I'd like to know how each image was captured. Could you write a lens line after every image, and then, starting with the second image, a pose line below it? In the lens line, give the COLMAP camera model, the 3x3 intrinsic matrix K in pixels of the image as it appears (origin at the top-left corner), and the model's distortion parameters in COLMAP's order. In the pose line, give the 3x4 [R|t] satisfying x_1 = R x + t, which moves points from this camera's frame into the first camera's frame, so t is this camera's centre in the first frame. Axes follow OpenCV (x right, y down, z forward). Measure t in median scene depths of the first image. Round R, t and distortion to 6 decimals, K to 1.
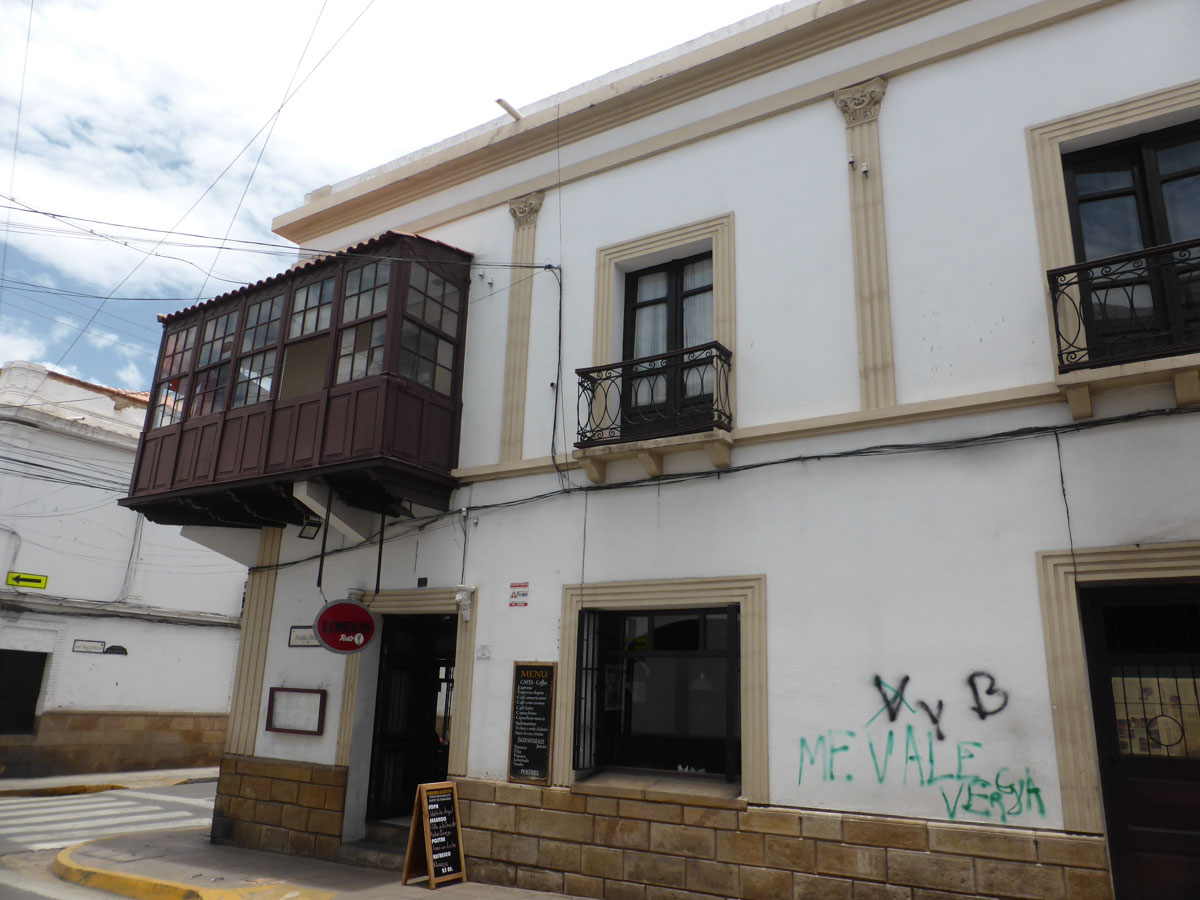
lens RADIAL K [[872.0, 0, 600.0], [0, 872.0, 450.0], [0, 0, 1]] dist [-0.090226, 0.098332]
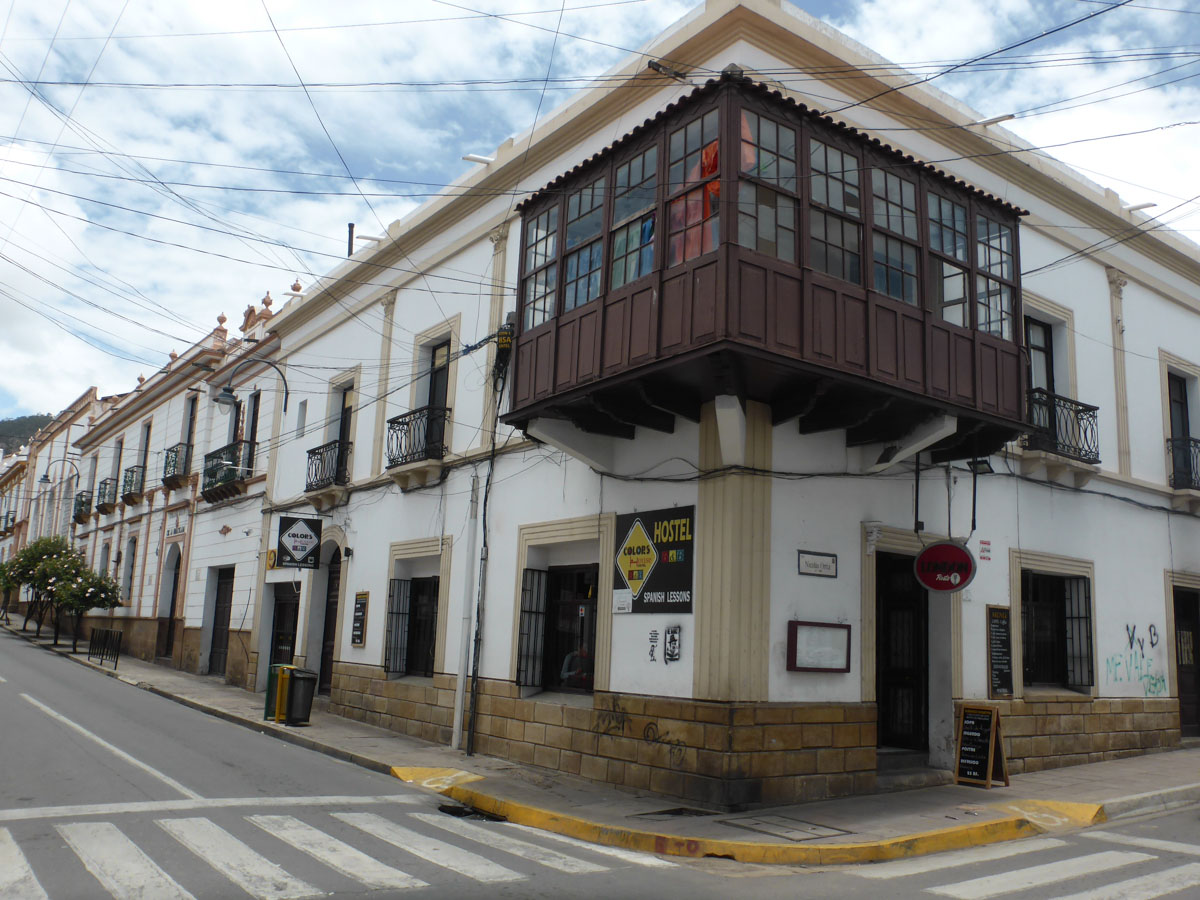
lens RADIAL K [[1047.9, 0, 600.0], [0, 1047.9, 450.0], [0, 0, 1]] dist [-0.178353, 0.158358]
pose [[0.381761, 0.162696, 0.909829, -1.634843], [-0.284907, 0.957165, -0.051614, 0.260893], [-0.879253, -0.239512, 0.411762, 0.924223]]
